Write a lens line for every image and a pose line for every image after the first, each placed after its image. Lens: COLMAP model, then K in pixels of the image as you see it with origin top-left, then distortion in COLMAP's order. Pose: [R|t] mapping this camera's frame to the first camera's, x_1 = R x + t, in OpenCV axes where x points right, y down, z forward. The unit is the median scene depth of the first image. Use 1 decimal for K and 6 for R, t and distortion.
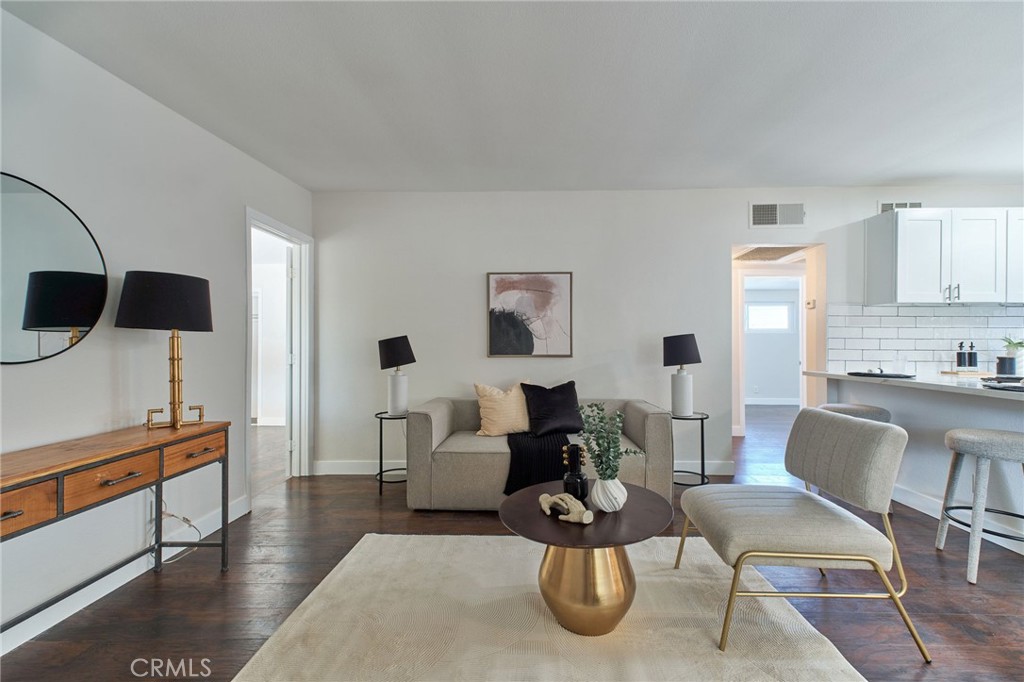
lens RADIAL K [[433.2, 0, 513.9], [0, 433.2, 344.2], [0, 0, 1]] dist [0.010267, -0.001044]
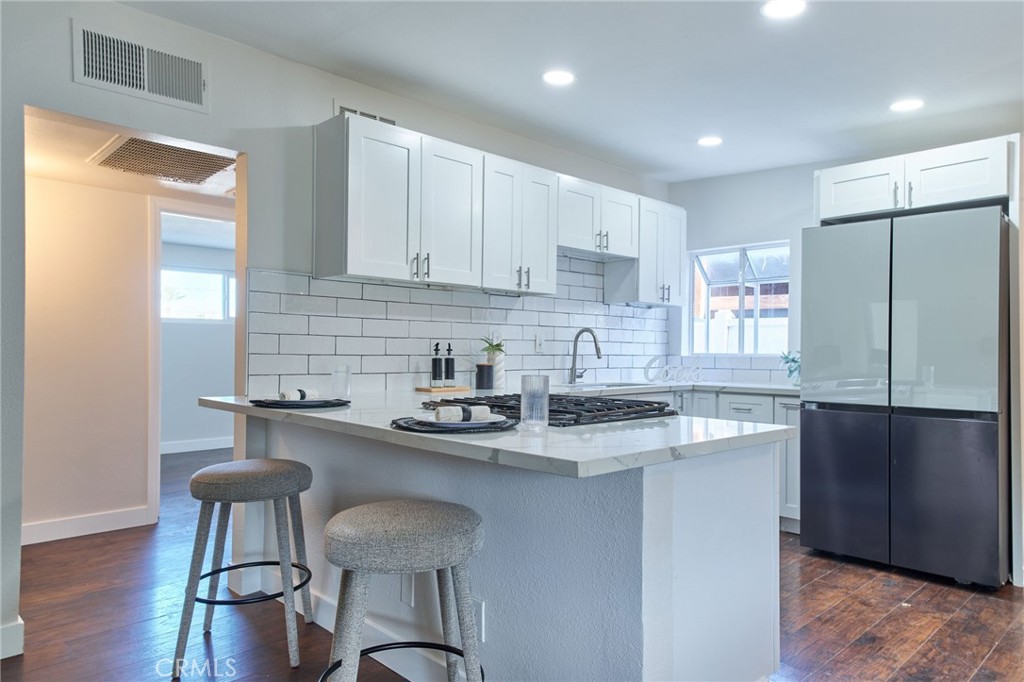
lens RADIAL K [[670.5, 0, 530.6], [0, 670.5, 349.0], [0, 0, 1]] dist [0.037311, -0.002911]
pose [[0.690362, 0.003612, 0.723455, 0.381907], [-0.012532, 0.999897, 0.006967, -0.004609], [-0.723356, -0.013876, 0.690336, 0.190894]]
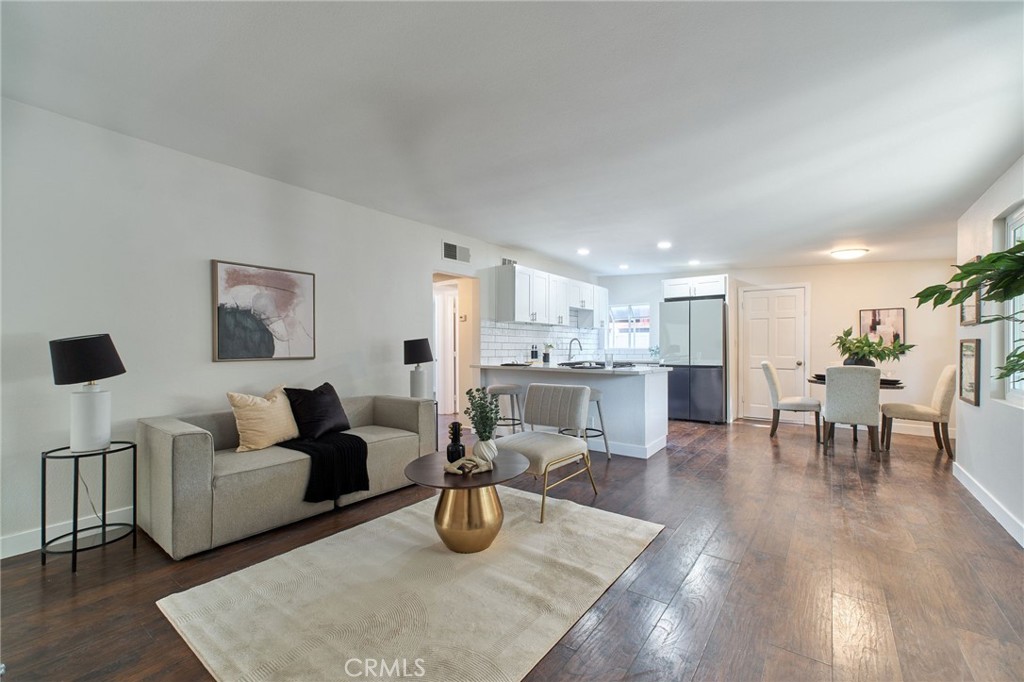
lens RADIAL K [[433.2, 0, 527.0], [0, 433.2, 350.5], [0, 0, 1]] dist [0.010267, -0.001044]
pose [[0.557975, -0.008665, 0.829812, -0.445778], [-0.001960, 0.999929, 0.011760, -0.003033], [-0.829855, -0.008188, 0.557919, 0.040896]]
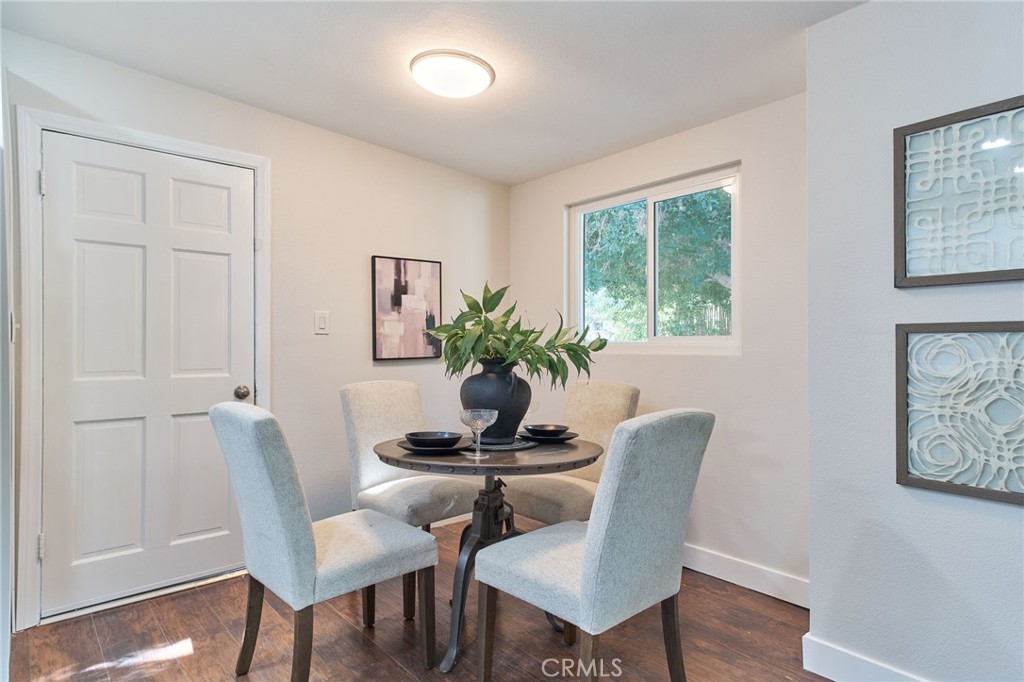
lens RADIAL K [[566.8, 0, 518.2], [0, 566.8, 342.9], [0, 0, 1]] dist [0.005326, -0.000031]
pose [[-0.683590, -0.002754, 0.729861, 0.841117], [-0.004224, 0.999991, -0.000183, -0.001643], [-0.729854, -0.003208, -0.683596, 0.364590]]
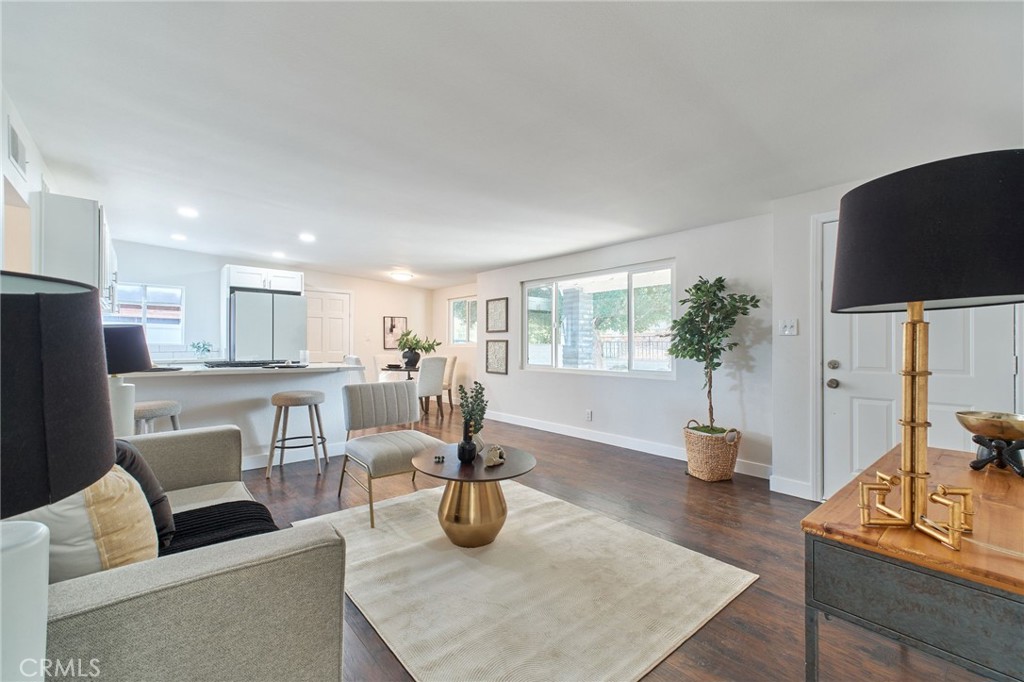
lens RADIAL K [[433.2, 0, 523.1], [0, 433.2, 342.4], [0, 0, 1]] dist [0.010267, -0.001044]
pose [[-0.688816, -0.003346, 0.724929, -0.491901], [-0.010927, 0.999924, -0.005767, -0.000685], [-0.724854, -0.011894, -0.688800, 0.951473]]
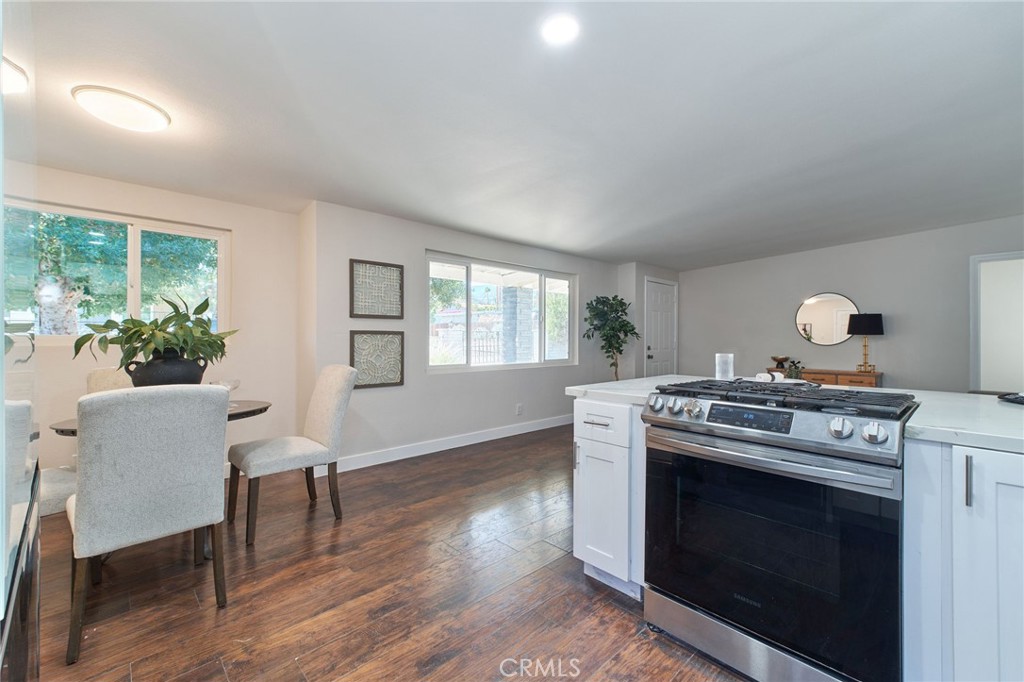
lens RADIAL K [[433.2, 0, 520.7], [0, 433.2, 340.1], [0, 0, 1]] dist [0.010267, -0.001044]
pose [[-0.692735, -0.004231, -0.721180, 1.455741], [-0.001831, 0.999990, -0.004108, 0.006768], [0.721190, -0.001525, -0.692735, 0.800654]]
